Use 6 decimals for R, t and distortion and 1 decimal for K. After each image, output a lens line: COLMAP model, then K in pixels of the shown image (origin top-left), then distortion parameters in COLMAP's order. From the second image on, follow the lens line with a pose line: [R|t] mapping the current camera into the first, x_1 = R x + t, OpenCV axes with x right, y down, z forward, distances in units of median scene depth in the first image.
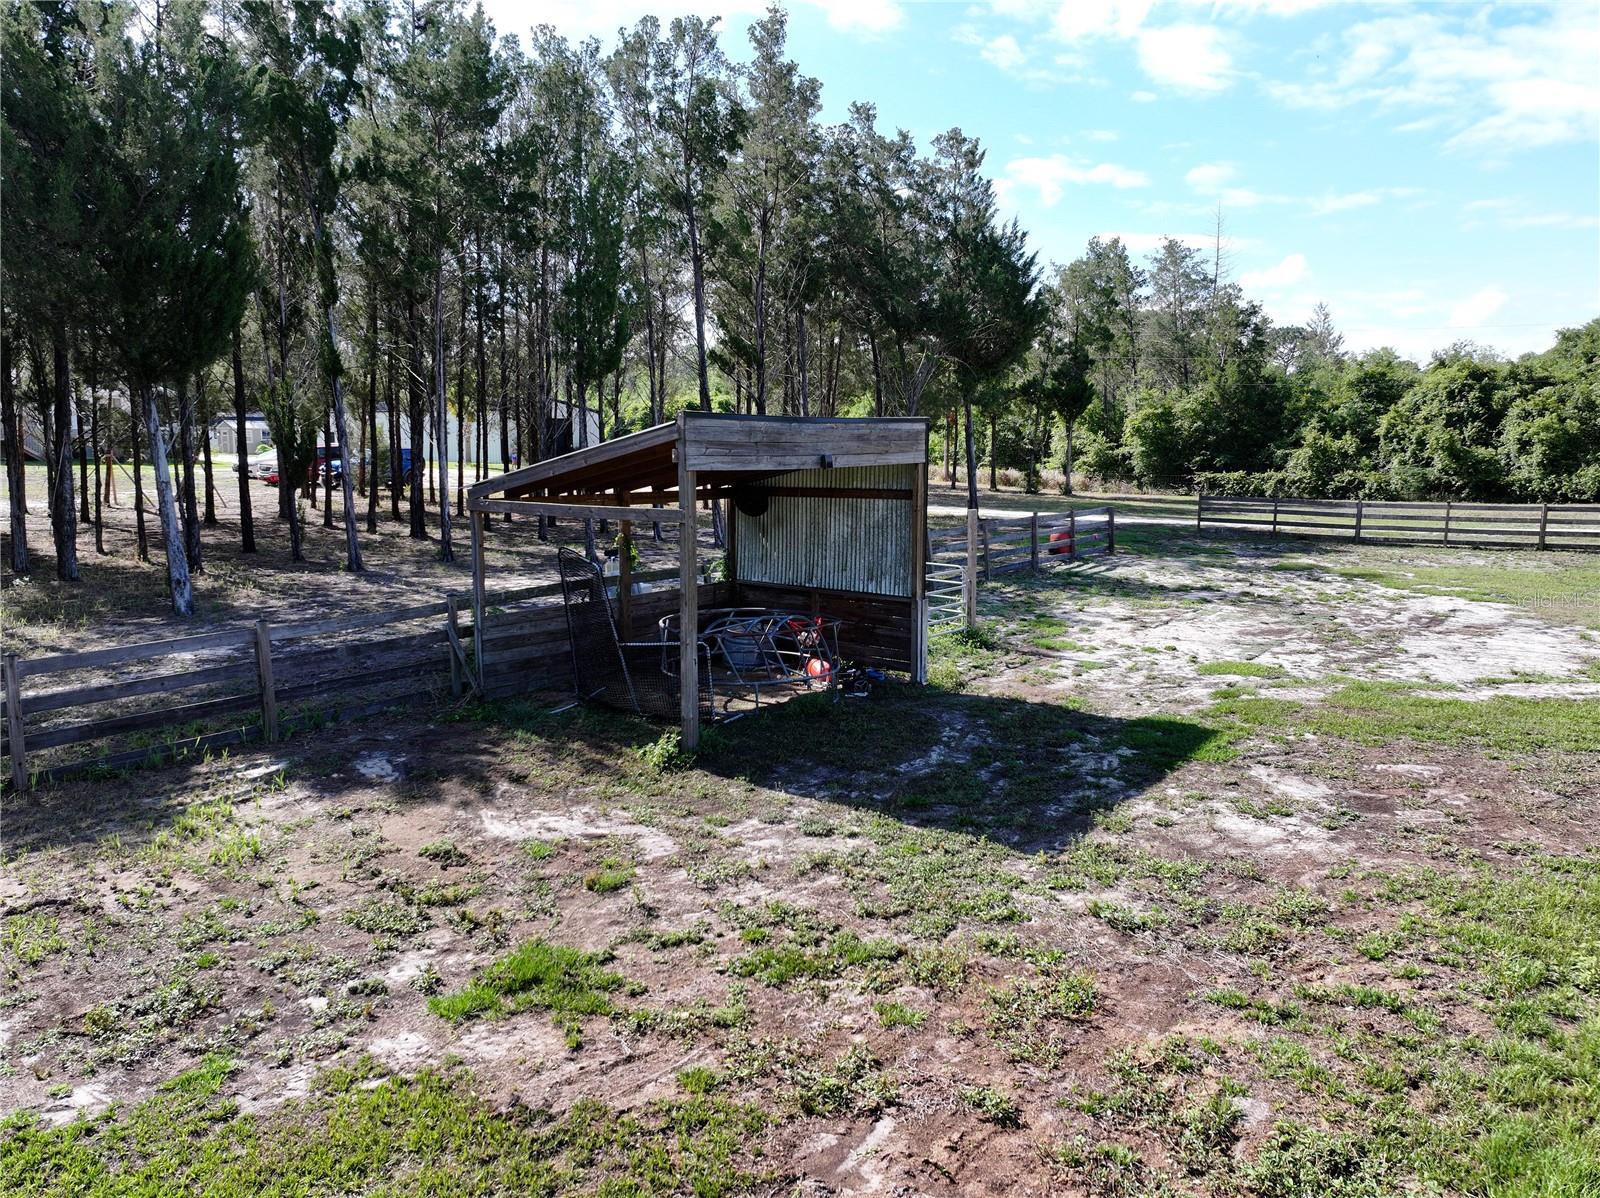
lens RADIAL K [[1096.8, 0, 805.5], [0, 1096.8, 623.5], [0, 0, 1]] dist [-0.001075, 0.010163]
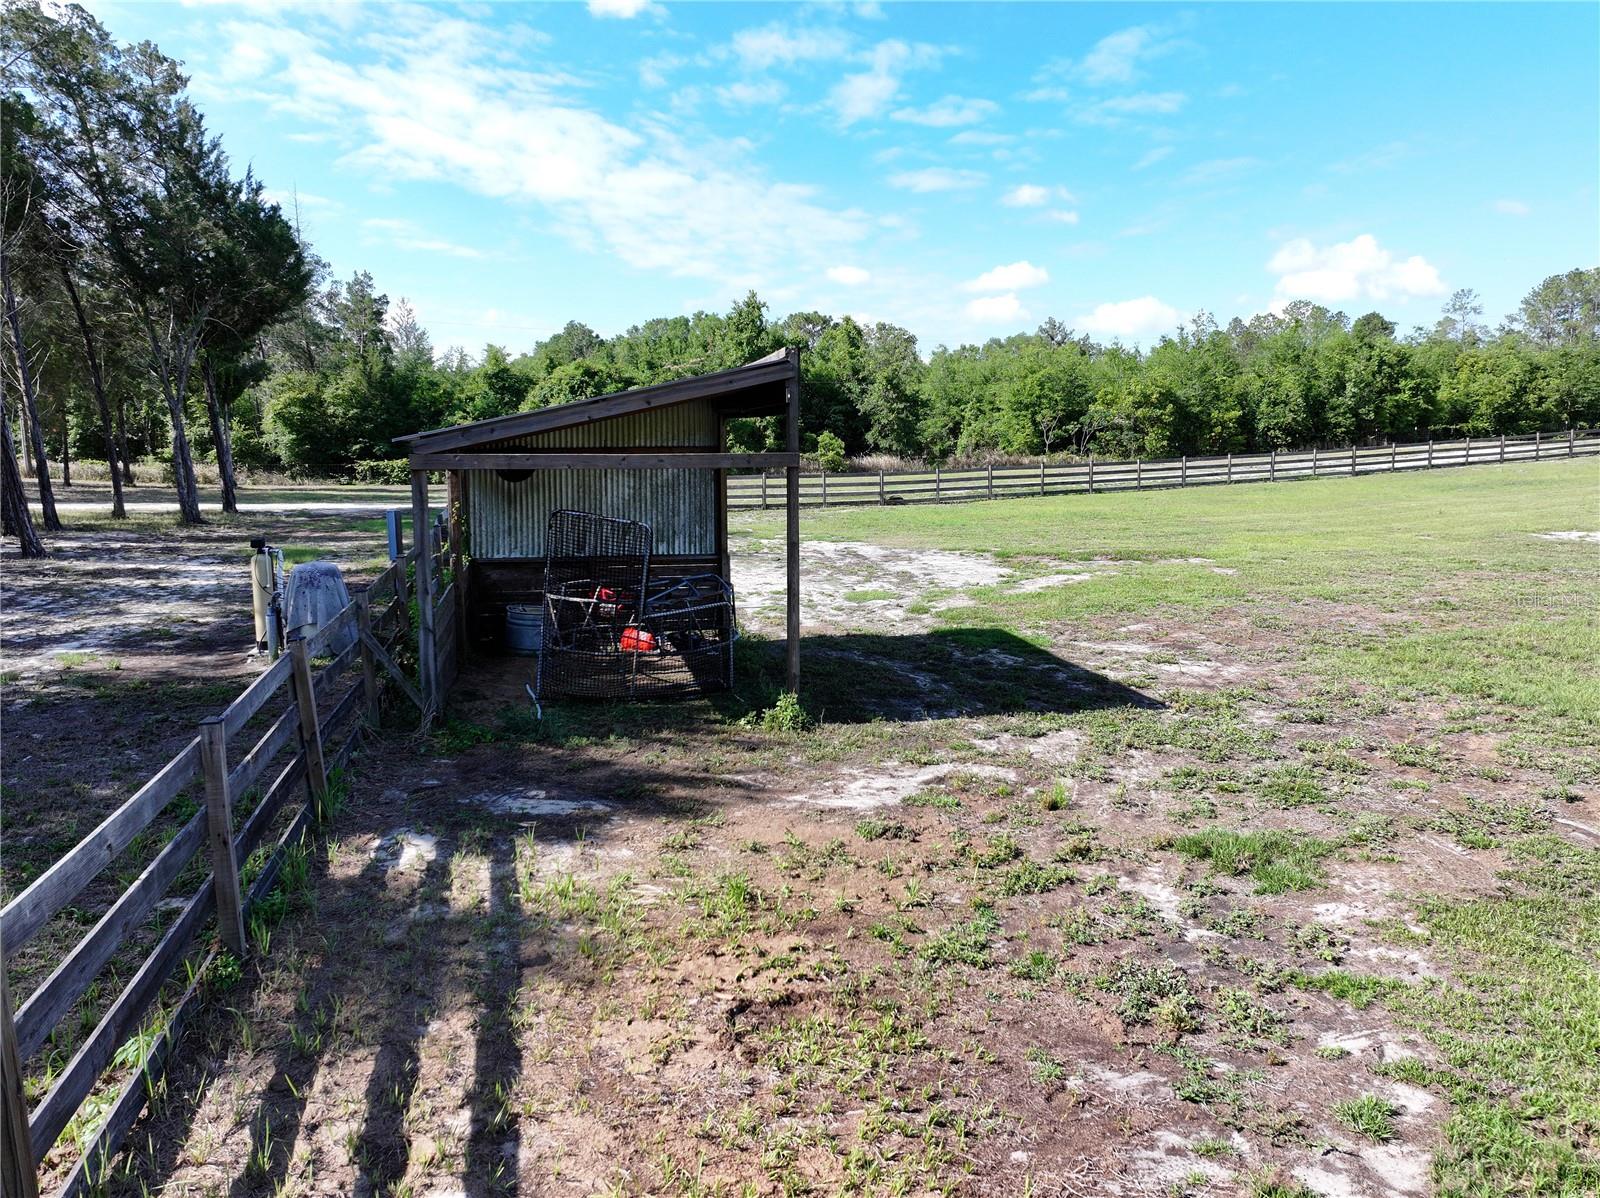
lens RADIAL K [[1113.7, 0, 800.0], [0, 1113.7, 599.0], [0, 0, 1]] dist [-0.006103, 0.029671]
pose [[0.650590, -0.107806, 0.751738, -0.947368], [0.124228, 0.991647, 0.034698, -0.011511], [-0.749199, 0.070813, 0.658548, 0.421470]]
